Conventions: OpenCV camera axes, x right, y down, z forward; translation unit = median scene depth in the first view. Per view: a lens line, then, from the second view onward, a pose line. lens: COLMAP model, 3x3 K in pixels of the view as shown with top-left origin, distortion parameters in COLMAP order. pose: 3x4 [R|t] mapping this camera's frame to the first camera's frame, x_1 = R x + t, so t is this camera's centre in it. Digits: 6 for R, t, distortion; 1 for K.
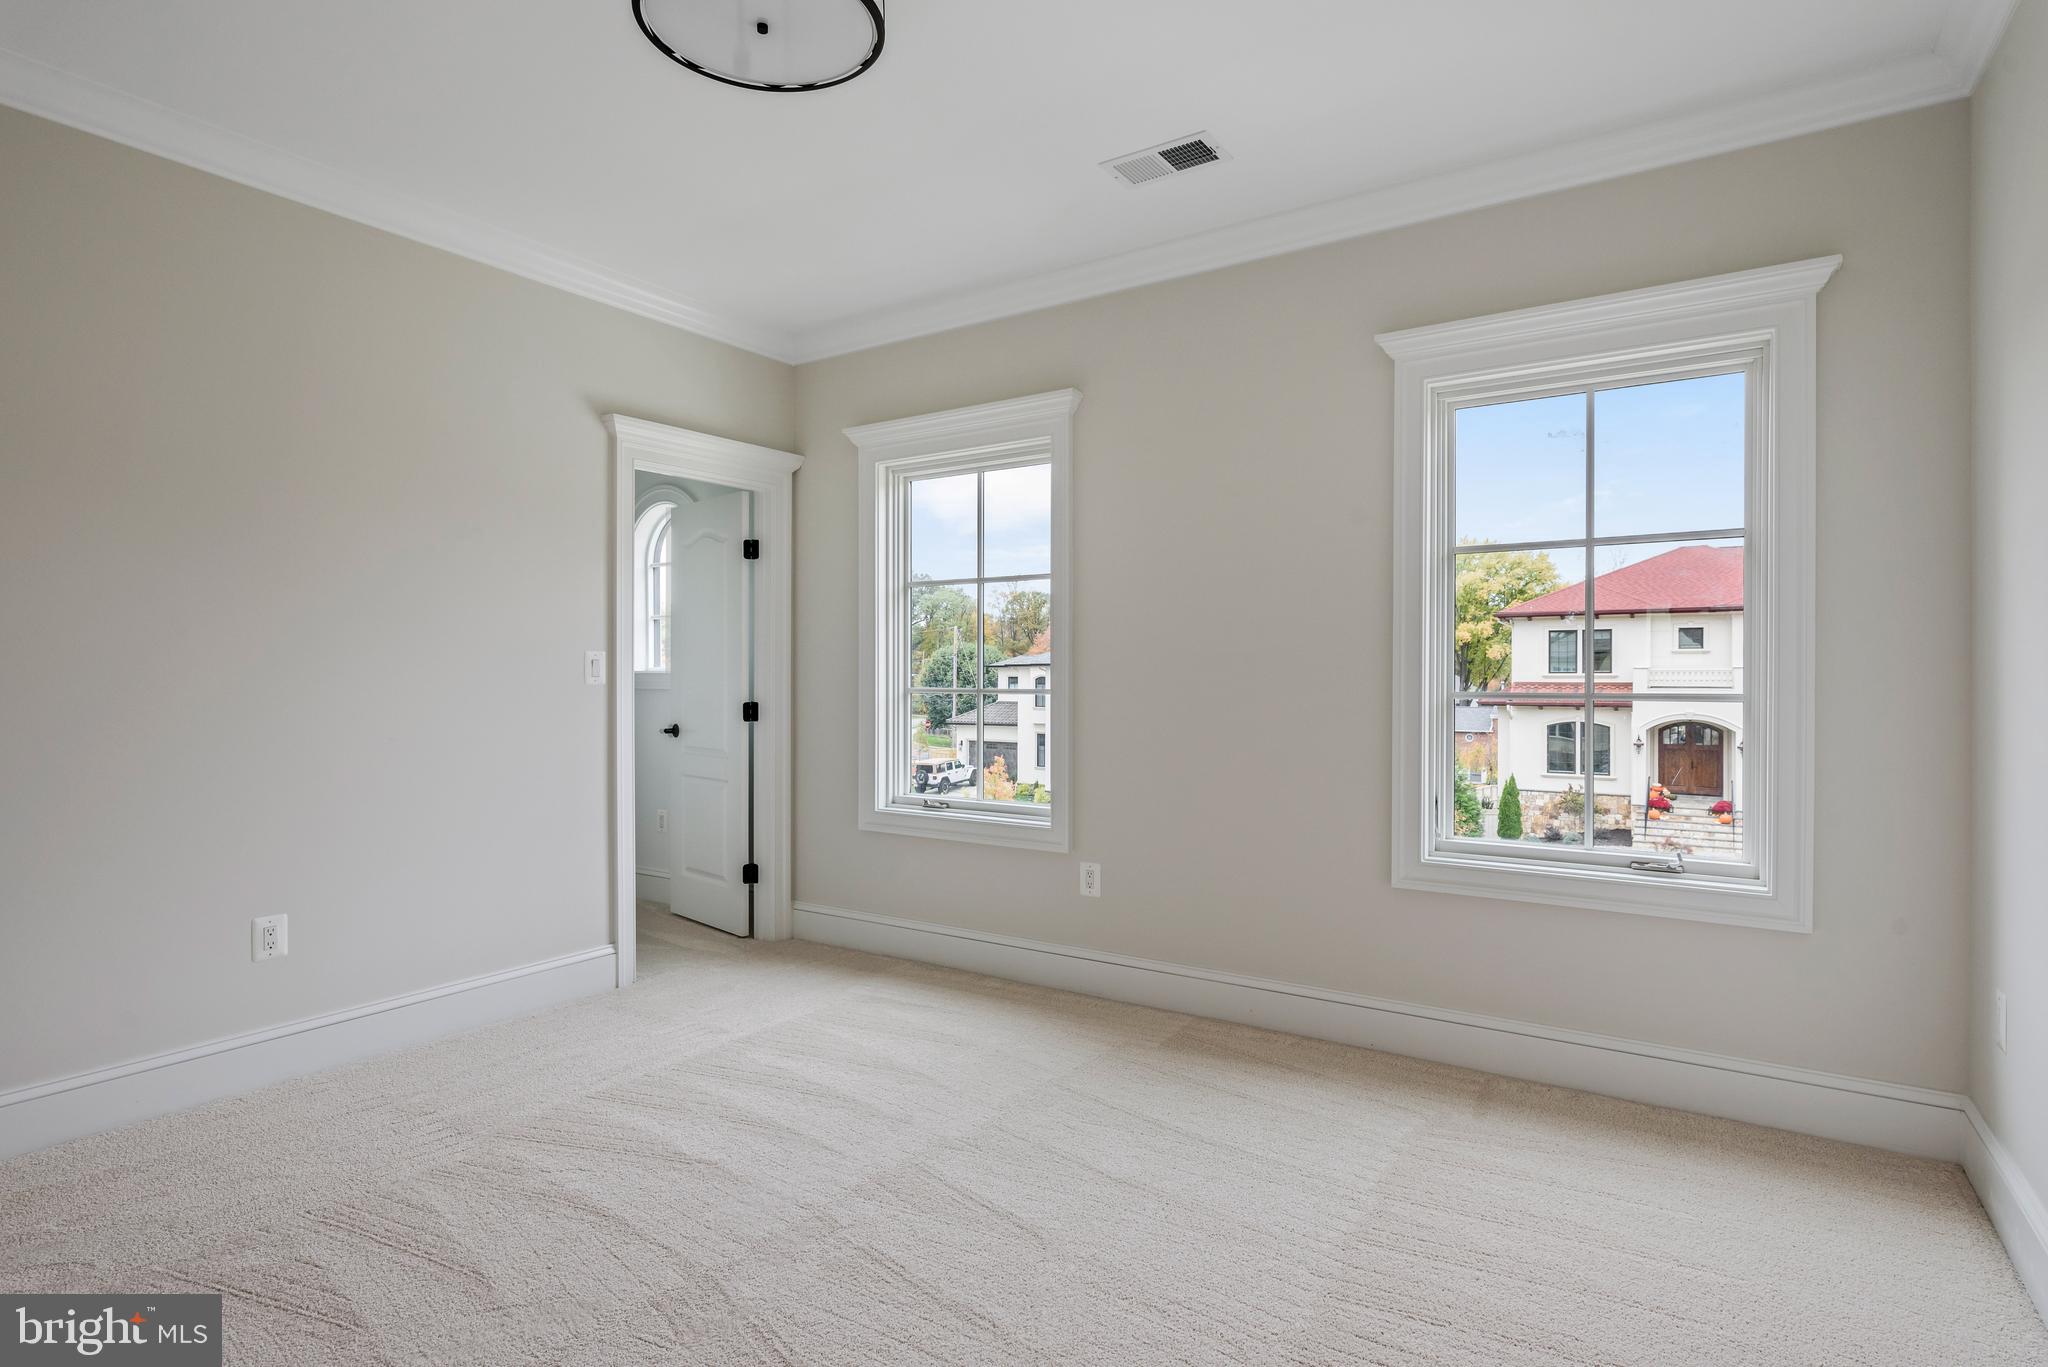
lens RADIAL K [[1007.1, 0, 1024.0], [0, 1007.1, 683.5], [0, 0, 1]] dist [0.002484, 0.000263]
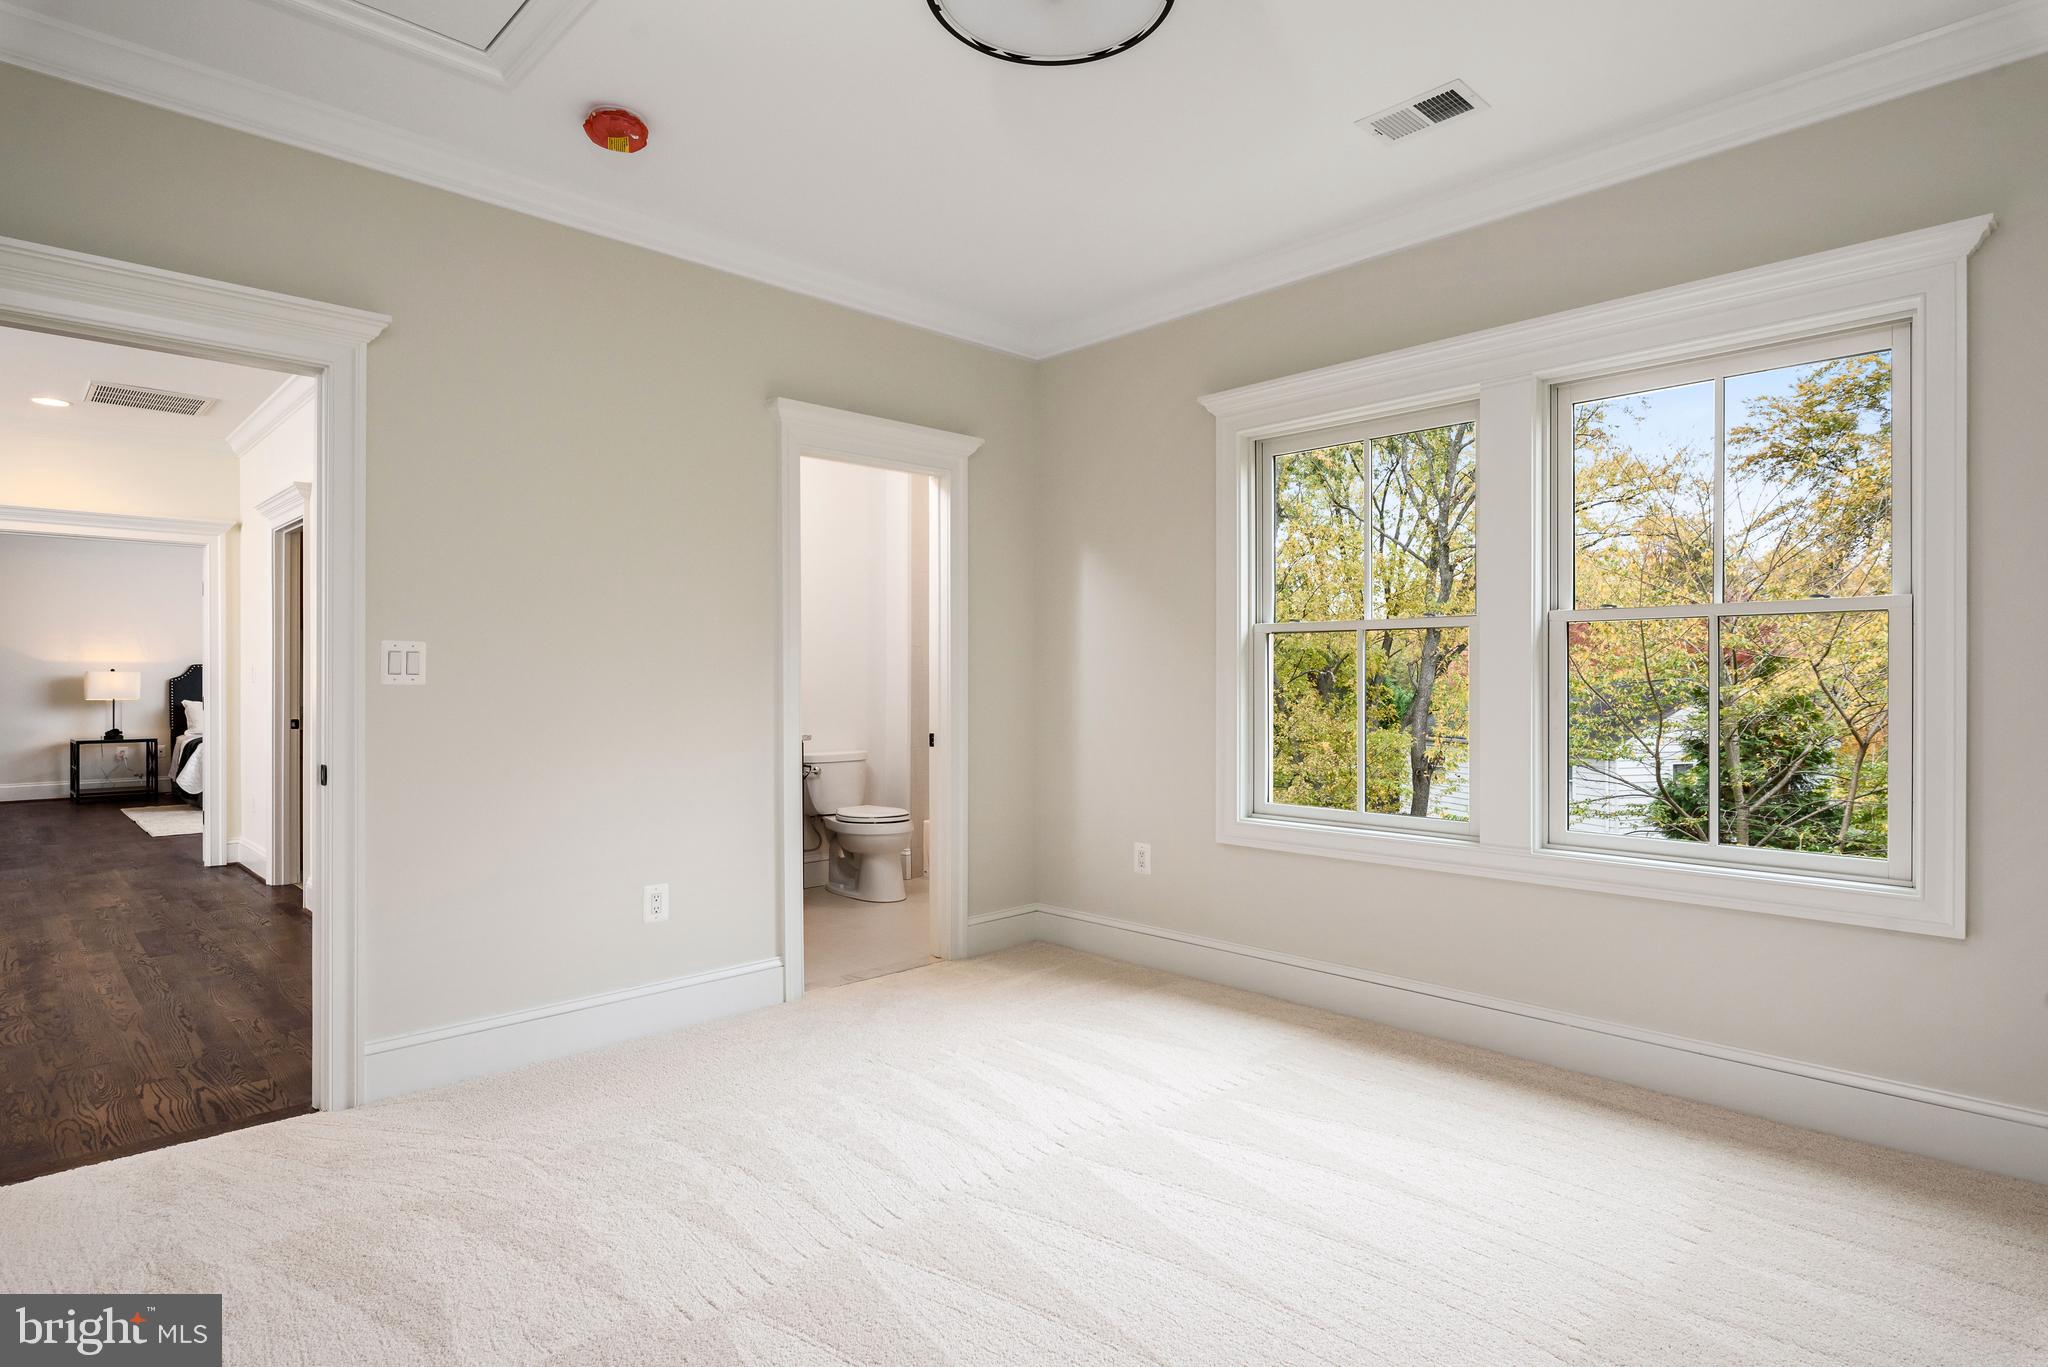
lens RADIAL K [[1006.2, 0, 1024.0], [0, 1006.2, 683.5], [0, 0, 1]] dist [-0.001622, -0.000005]
pose [[0.976715, -0.005323, -0.214475, 0.163054], [0.005509, 0.999985, 0.000271, 0.000907], [0.214471, -0.001446, 0.976729, -0.098953]]
